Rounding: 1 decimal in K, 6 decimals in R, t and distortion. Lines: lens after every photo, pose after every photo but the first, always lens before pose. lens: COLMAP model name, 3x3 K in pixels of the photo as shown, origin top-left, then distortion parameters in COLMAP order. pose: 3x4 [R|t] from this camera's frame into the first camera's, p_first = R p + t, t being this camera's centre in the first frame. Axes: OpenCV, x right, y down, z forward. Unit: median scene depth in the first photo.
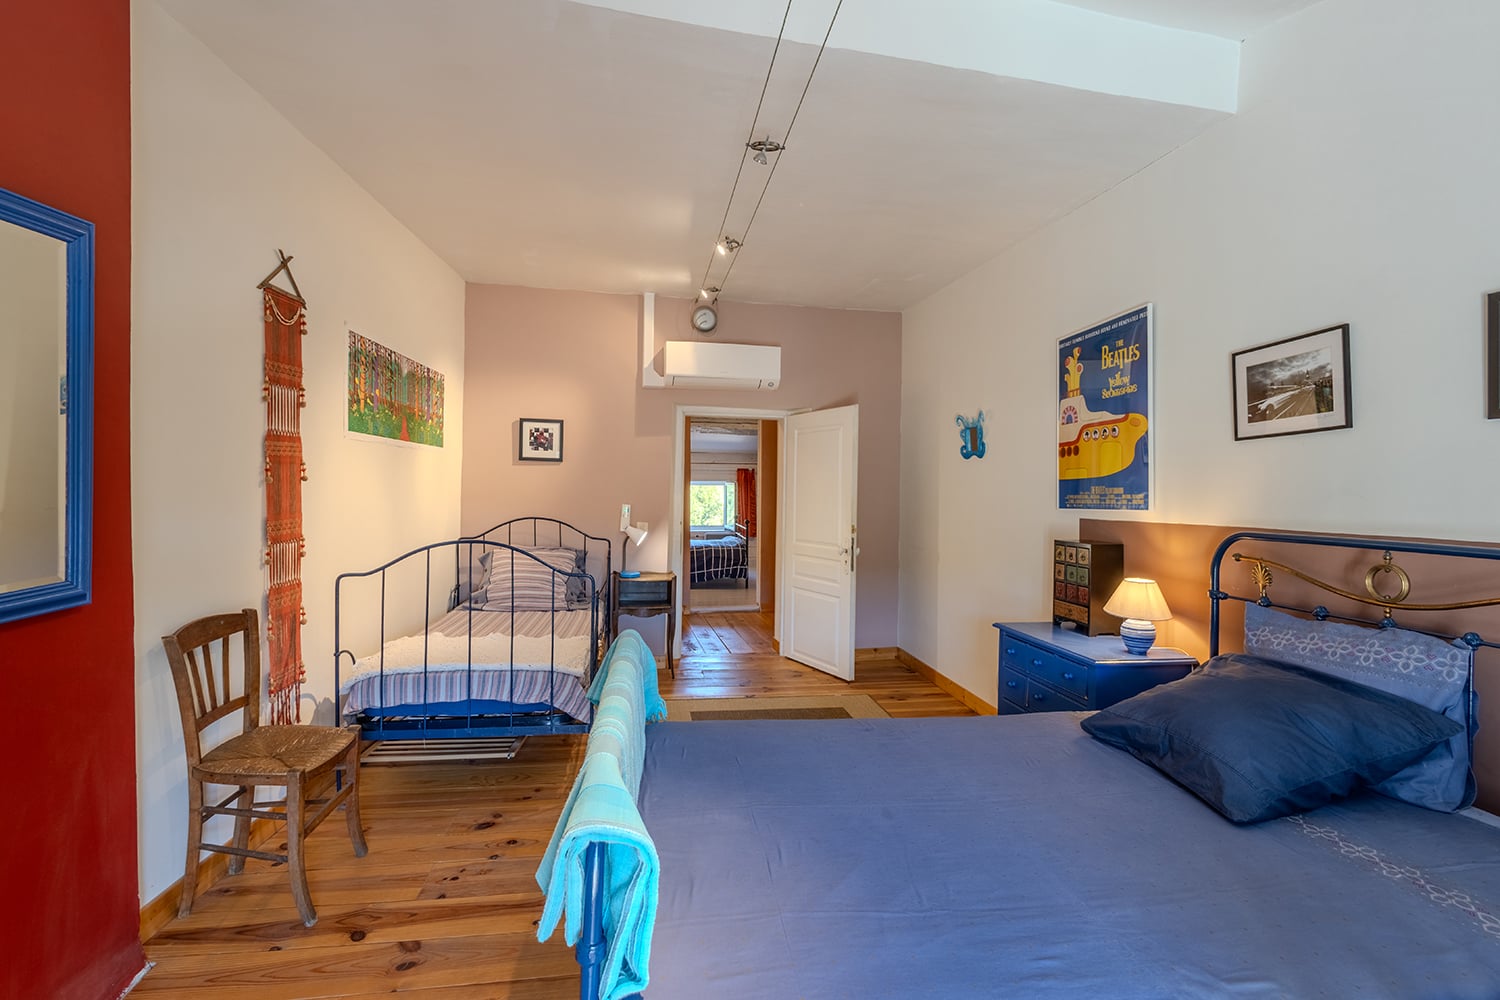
lens RADIAL K [[682.9, 0, 750.7], [0, 682.9, 496.5], [0, 0, 1]] dist [0.011165, -0.004116]
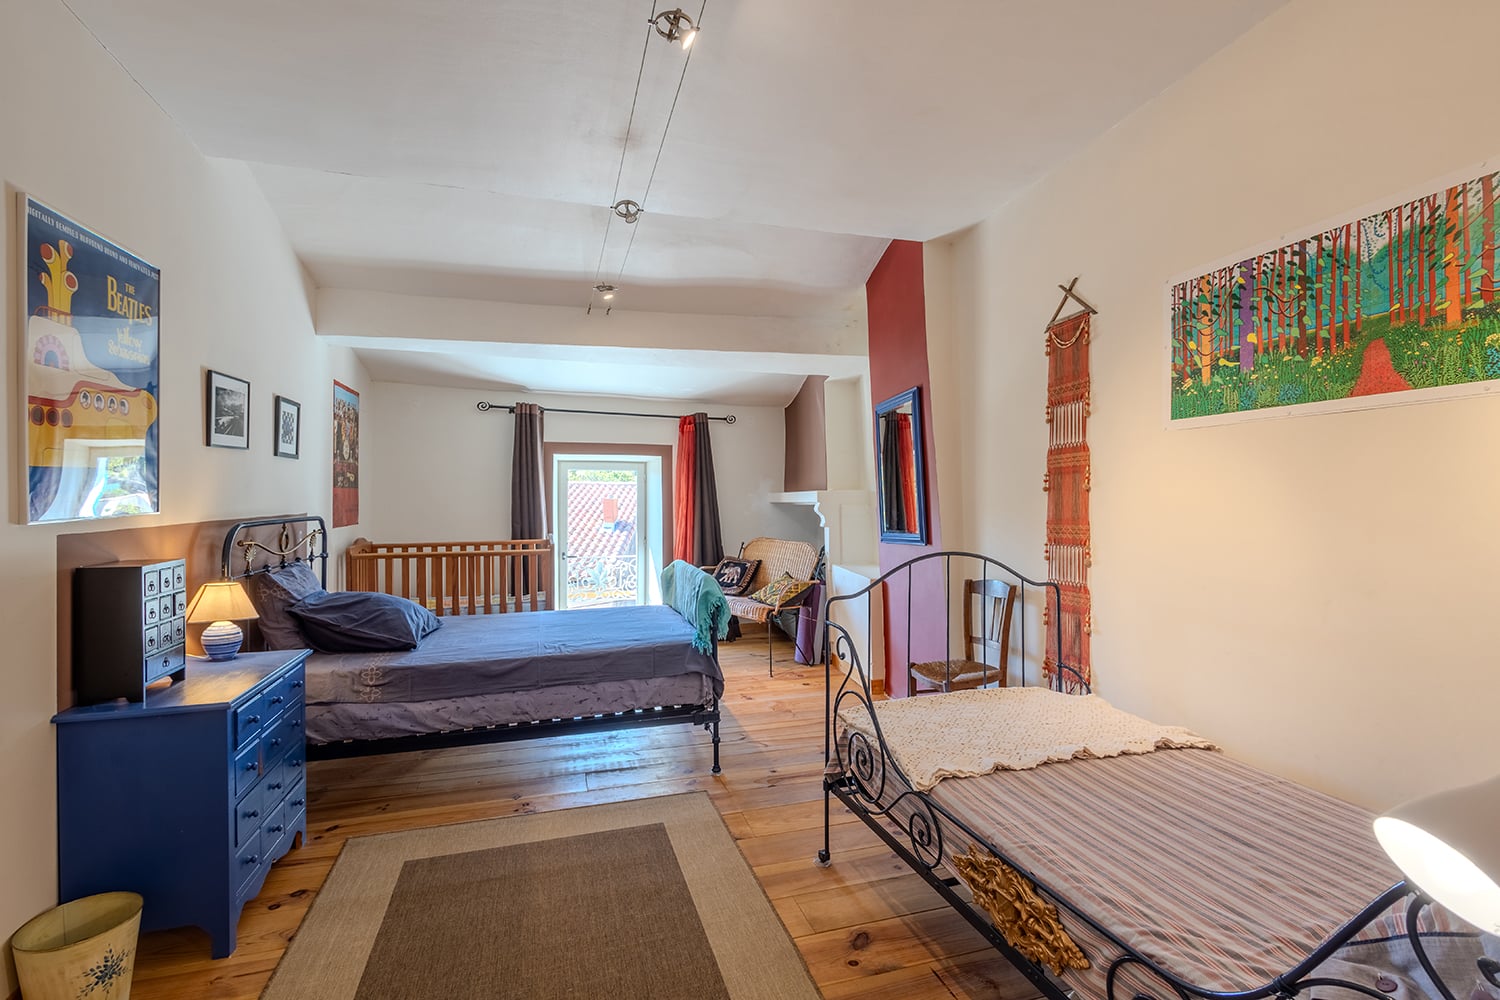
lens RADIAL K [[682.9, 0, 750.7], [0, 682.9, 496.5], [0, 0, 1]] dist [0.011165, -0.004116]
pose [[-0.985109, -0.009156, -0.171688, 0.003968], [-0.009879, 0.999946, 0.003359, -0.010041], [0.171648, 0.005006, -0.985146, 1.924603]]
